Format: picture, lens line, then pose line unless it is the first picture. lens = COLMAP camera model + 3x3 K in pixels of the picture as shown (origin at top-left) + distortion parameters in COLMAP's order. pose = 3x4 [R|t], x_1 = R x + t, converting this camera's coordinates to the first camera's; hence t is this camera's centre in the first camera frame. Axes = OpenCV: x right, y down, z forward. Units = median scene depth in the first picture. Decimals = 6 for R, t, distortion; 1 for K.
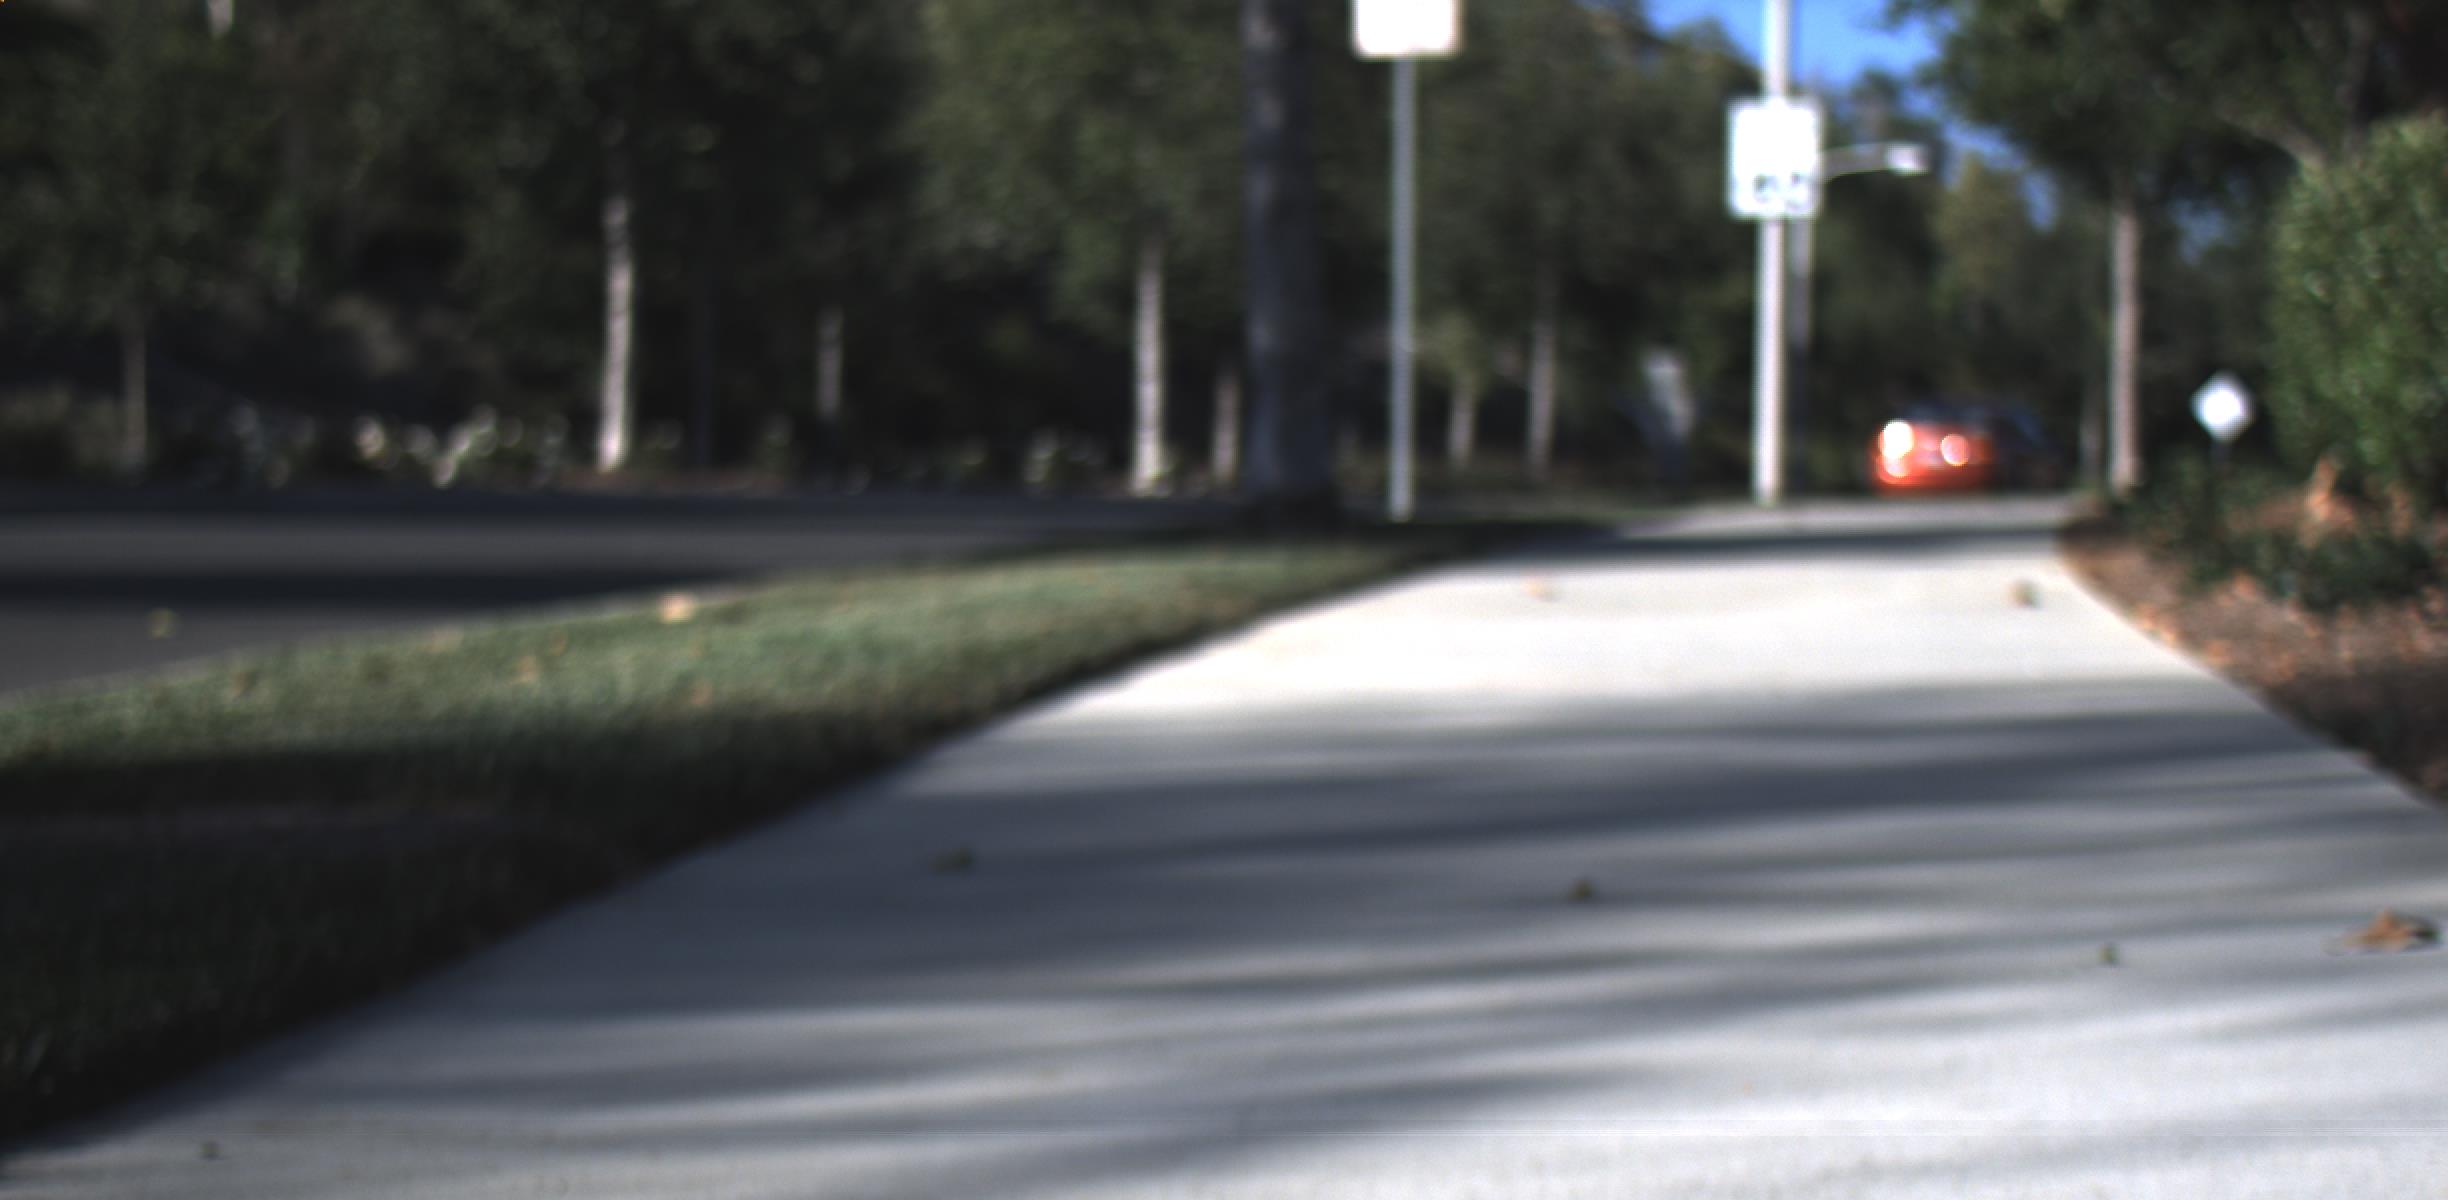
lens RADIAL K [[4941.8, 0, 1223.1], [0, 4941.8, 815.3], [0, 0, 1]] dist [-0.012325, 0.485520]
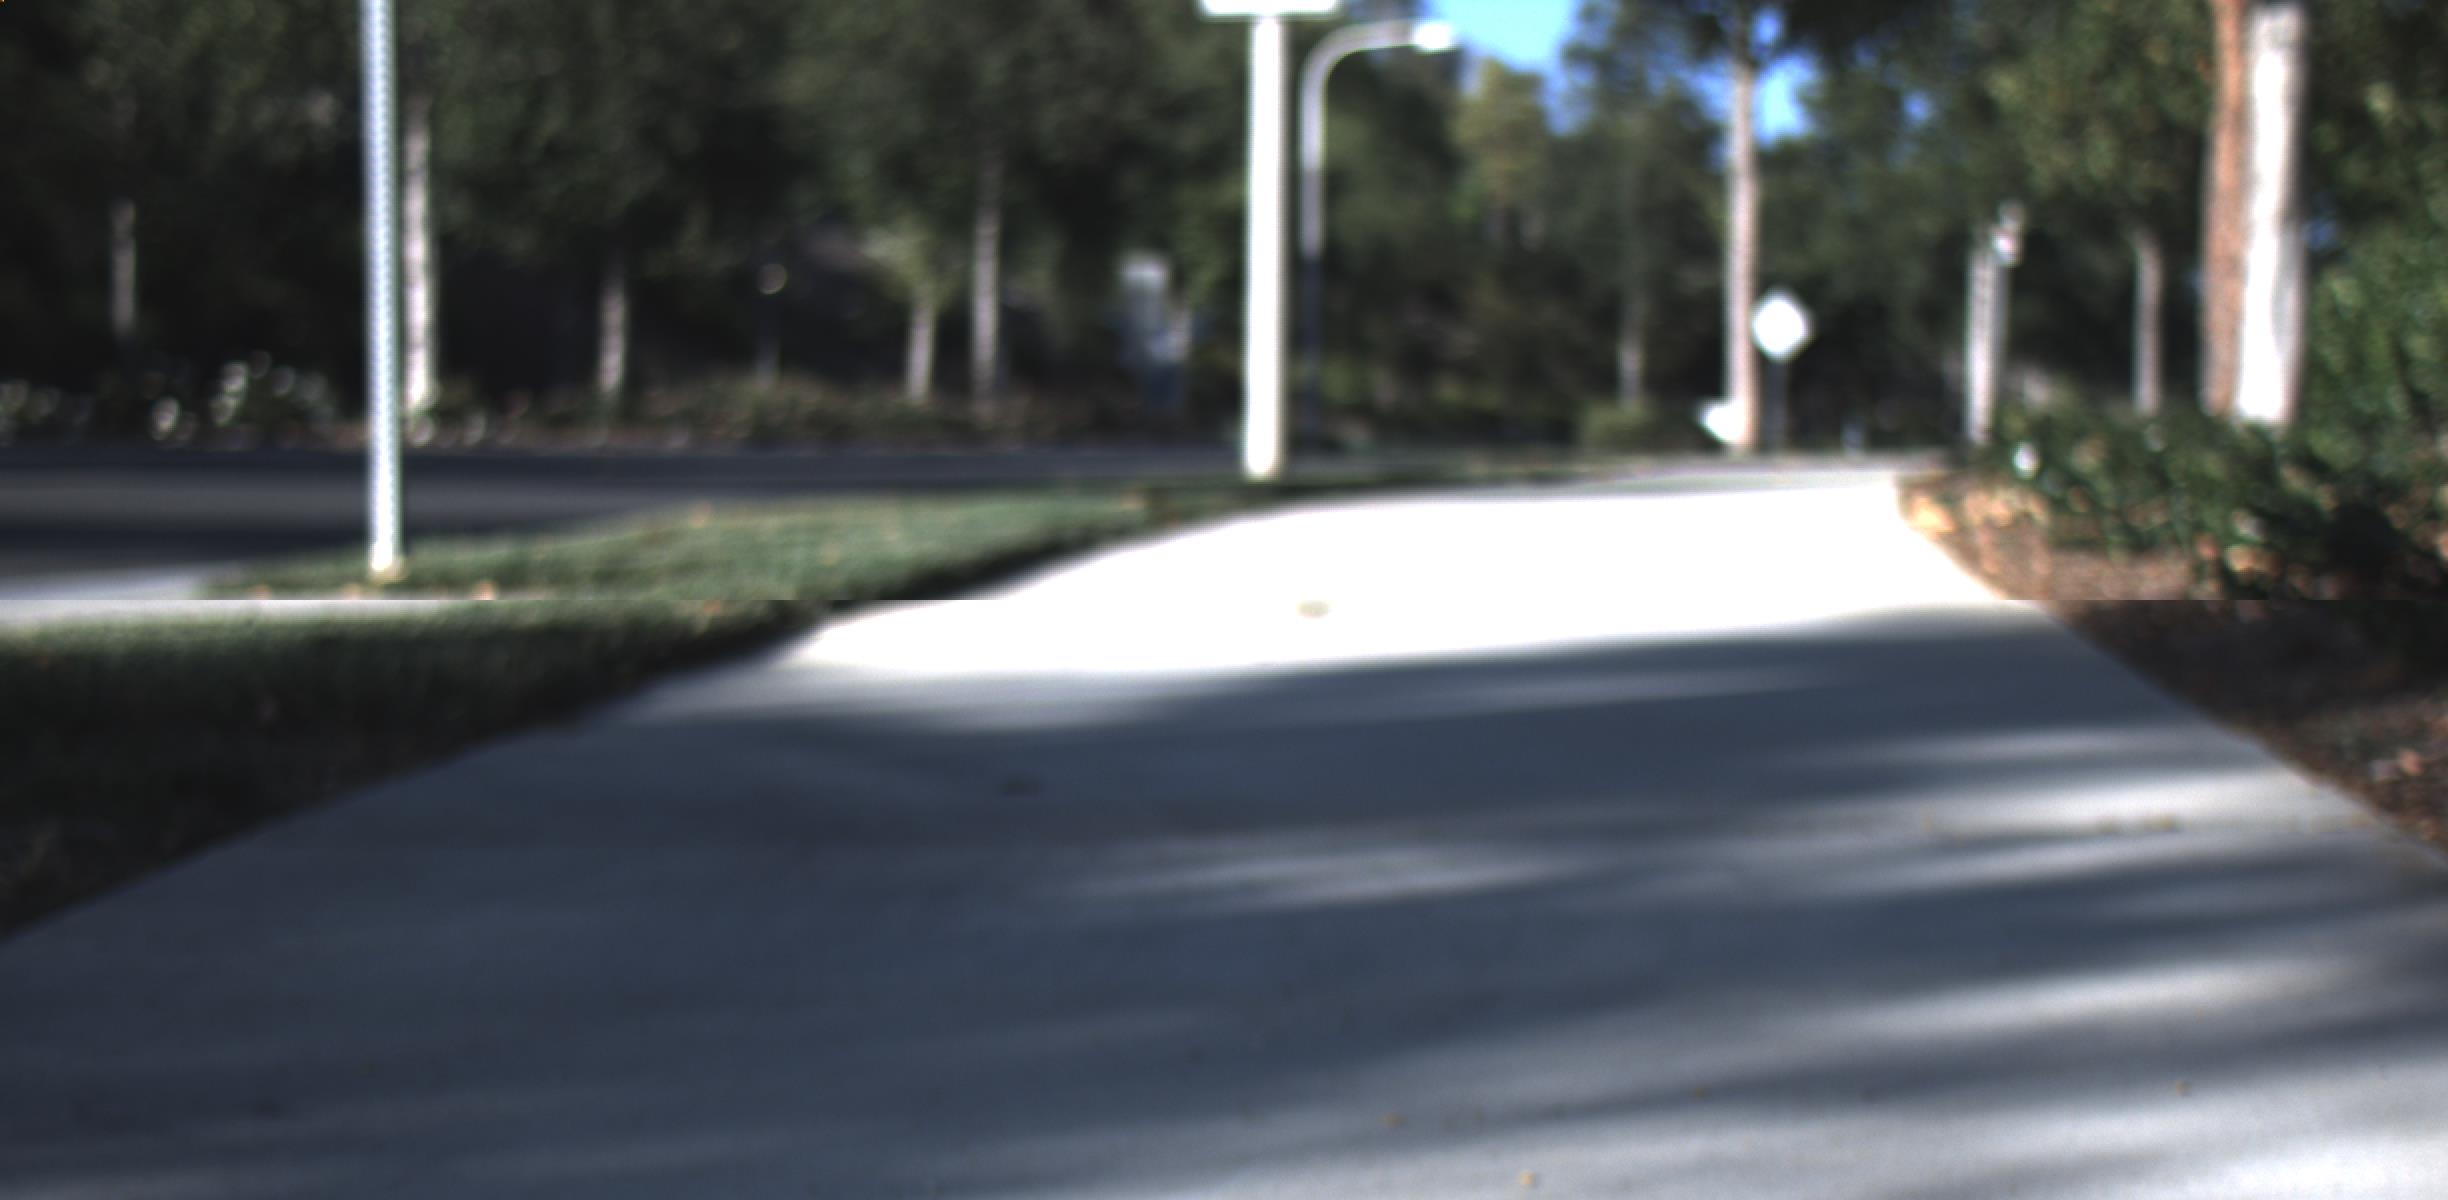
lens RADIAL K [[4941.8, 0, 1223.1], [0, 4941.8, 815.3], [0, 0, 1]] dist [-0.012325, 0.485520]
pose [[0.995173, -0.007443, 0.097858, 0.026866], [0.005843, 0.999845, 0.016624, -0.018613], [-0.097966, -0.015972, 0.995062, 0.233397]]
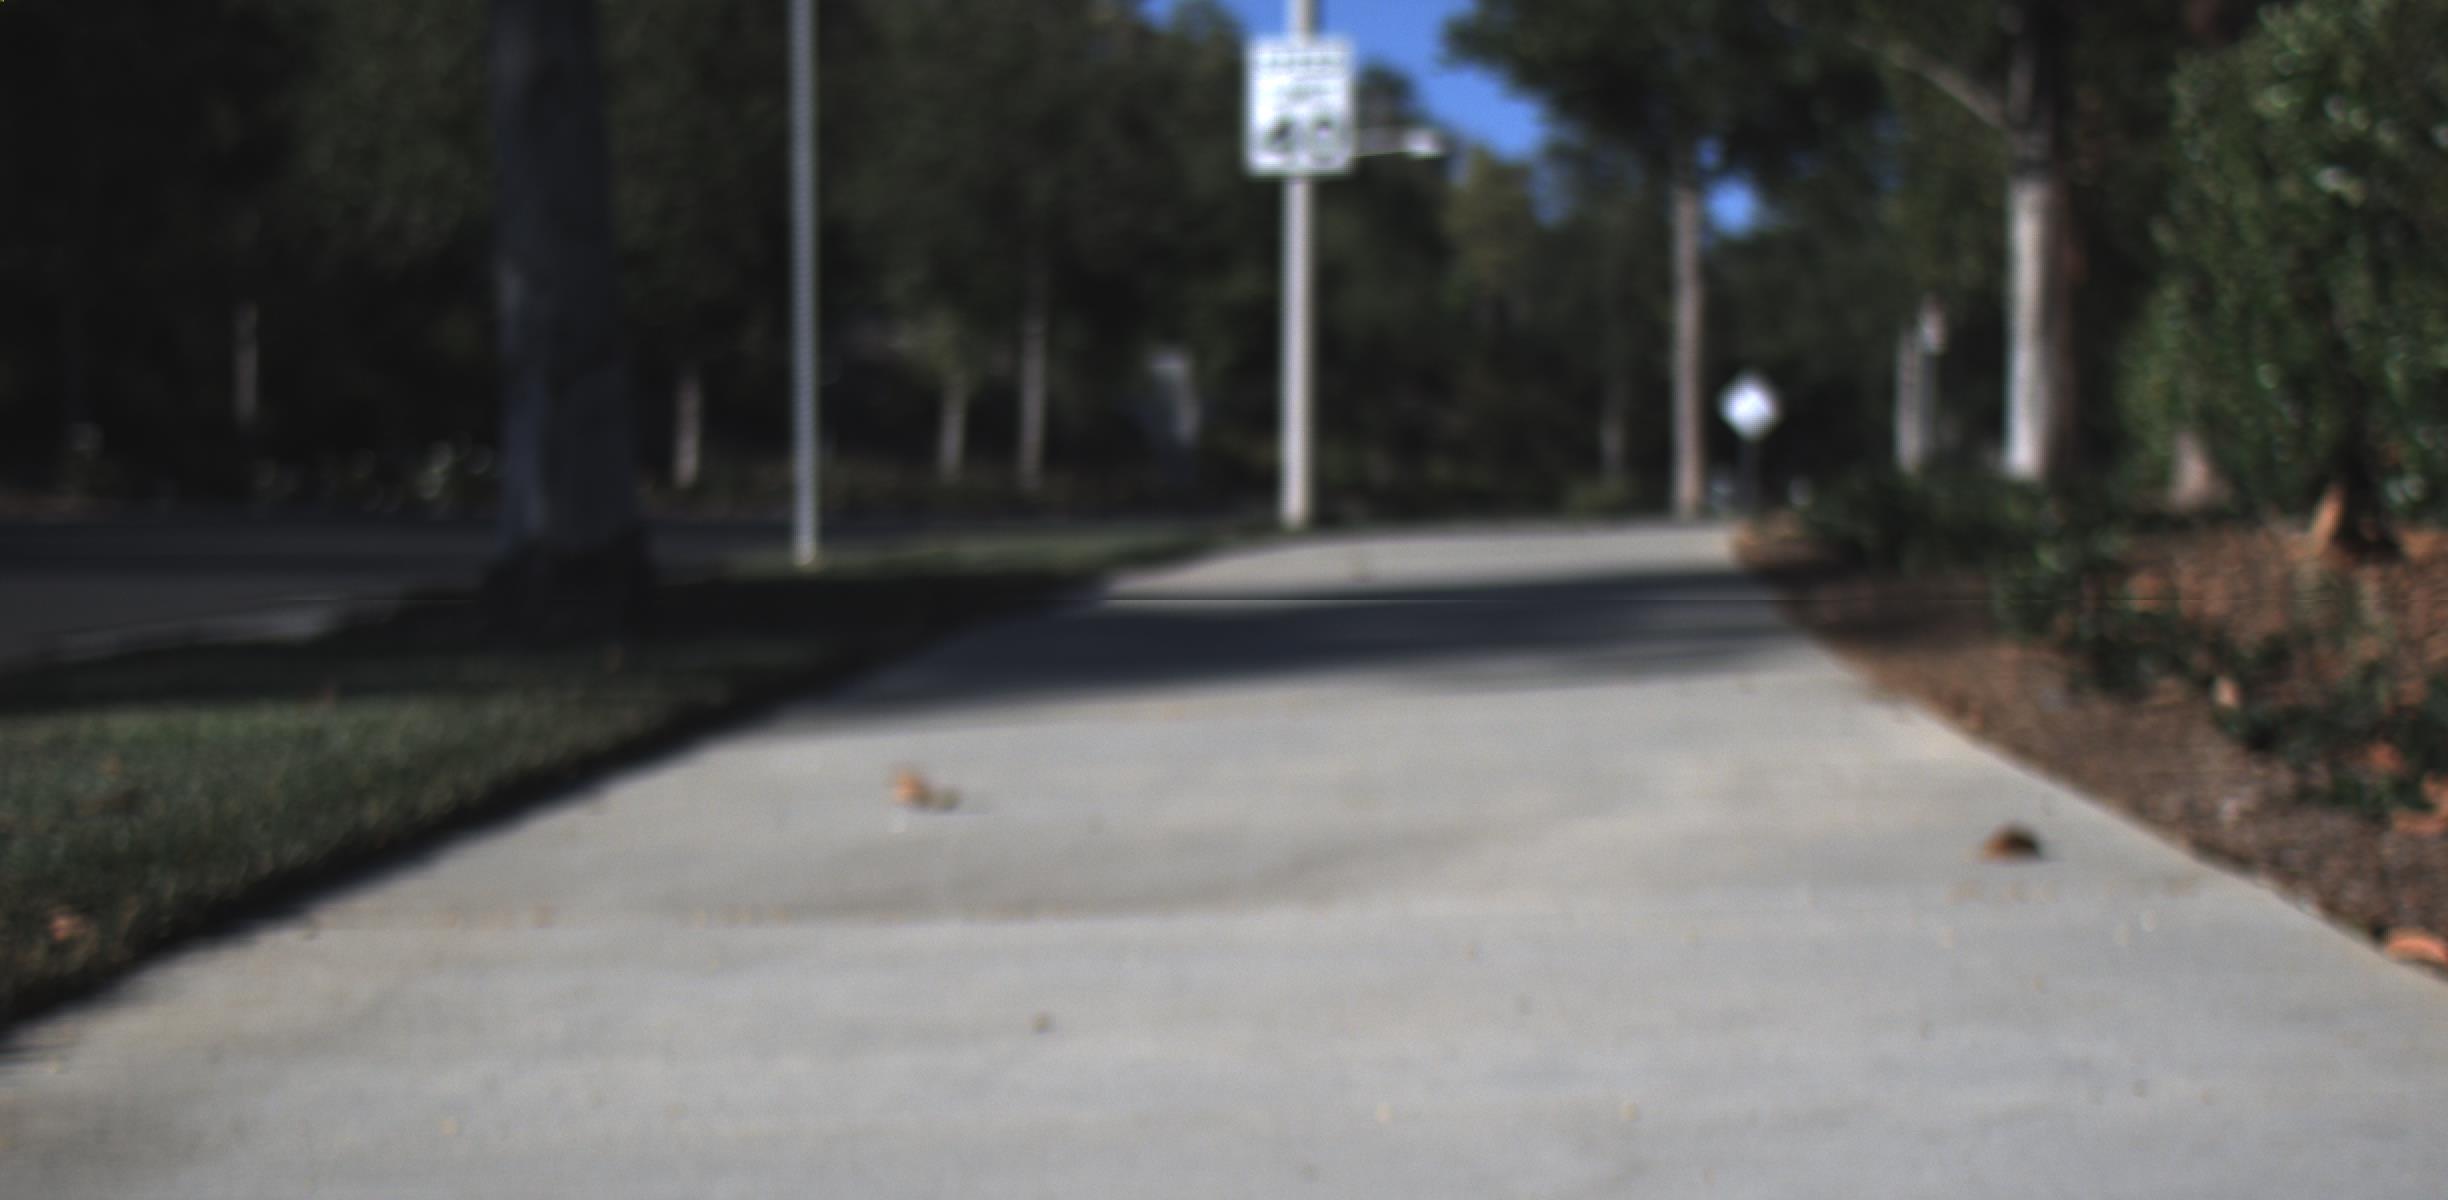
lens RADIAL K [[4941.8, 0, 1223.1], [0, 4941.8, 815.3], [0, 0, 1]] dist [-0.012325, 0.485520]
pose [[0.995028, -0.012145, 0.098855, 0.010187], [0.012194, 0.999926, 0.000101, -0.009478], [-0.098849, 0.001105, 0.995102, 0.115319]]
